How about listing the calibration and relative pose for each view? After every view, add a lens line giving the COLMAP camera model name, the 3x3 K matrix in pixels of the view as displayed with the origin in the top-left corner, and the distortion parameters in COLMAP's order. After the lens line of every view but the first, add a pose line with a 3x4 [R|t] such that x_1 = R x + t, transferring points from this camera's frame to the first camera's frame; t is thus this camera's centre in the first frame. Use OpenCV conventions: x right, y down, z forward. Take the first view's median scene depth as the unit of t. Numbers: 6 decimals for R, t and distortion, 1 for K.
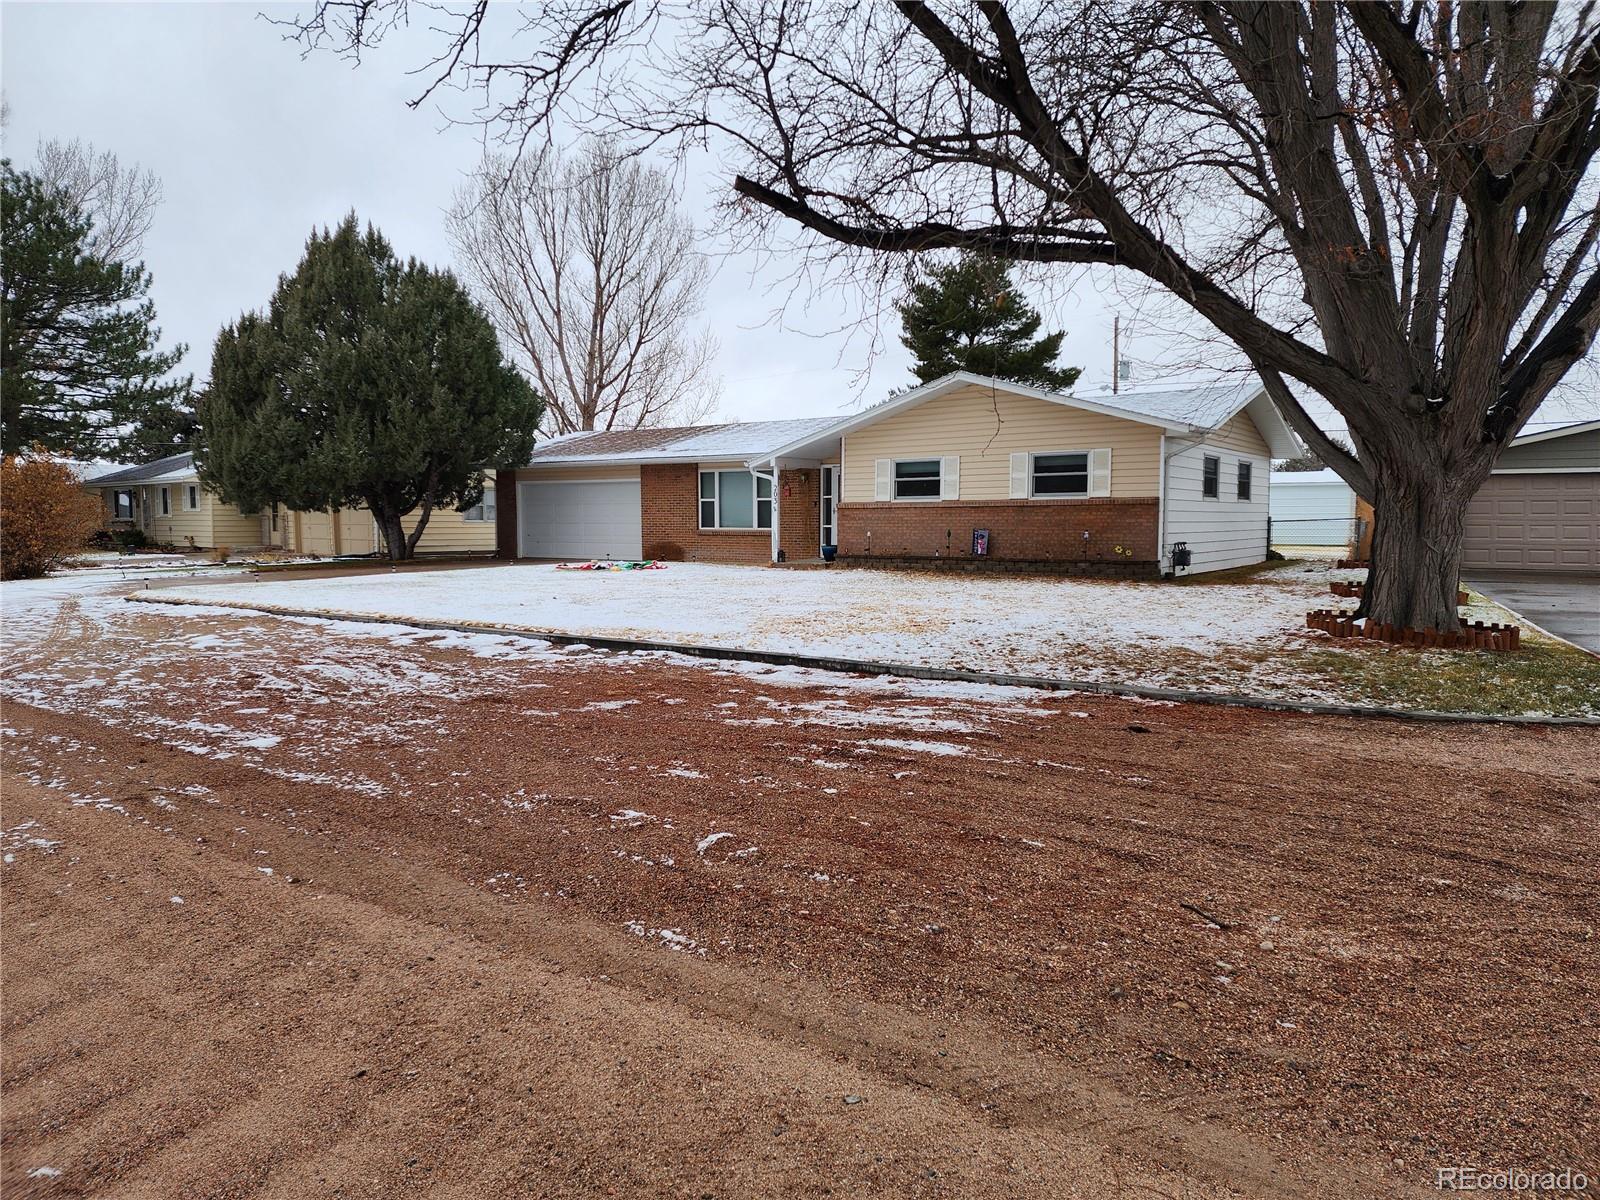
lens RADIAL K [[1068.4, 0, 798.9], [0, 1068.4, 600.4], [0, 0, 1]] dist [0.004482, 0.000083]
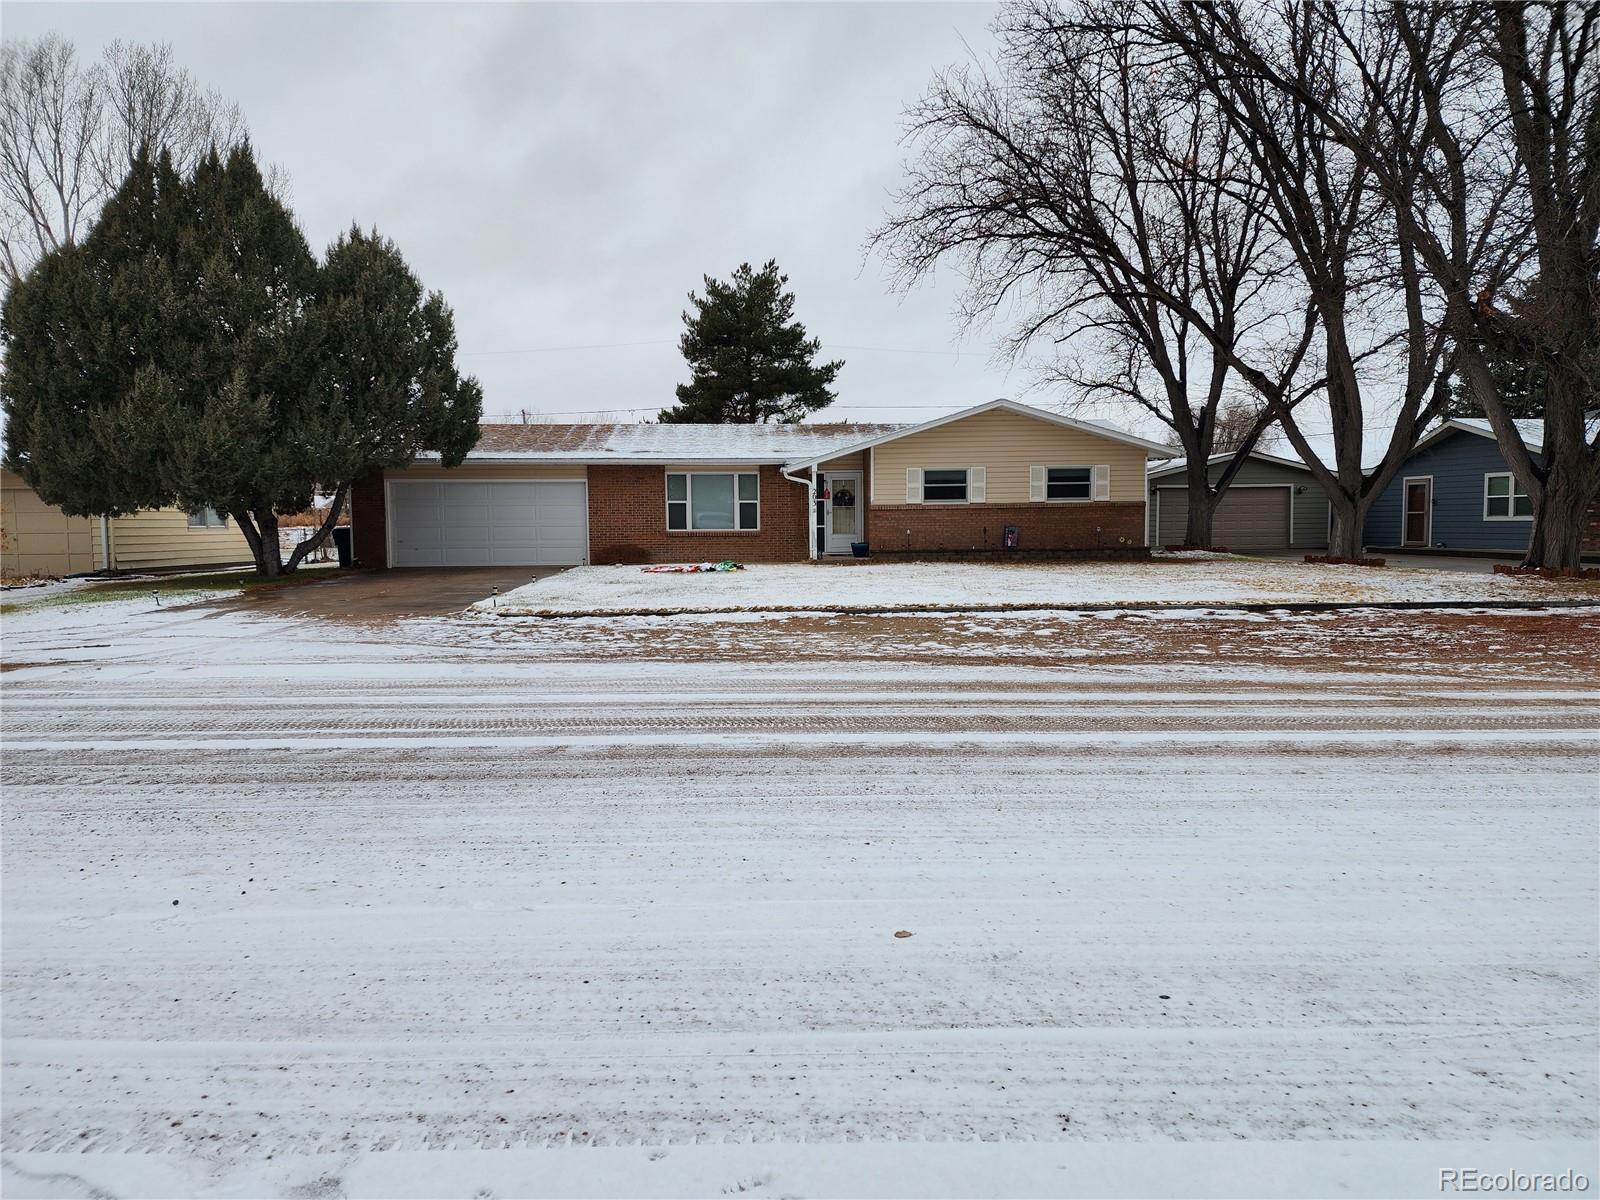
lens RADIAL K [[1068.4, 0, 800.0], [0, 1068.4, 596.9], [0, 0, 1]] dist [0.004482, 0.000083]
pose [[0.785634, -0.046185, 0.616965, -0.750730], [0.054806, 0.998485, 0.004956, -0.003862], [-0.616259, 0.029920, 0.786975, 0.164230]]
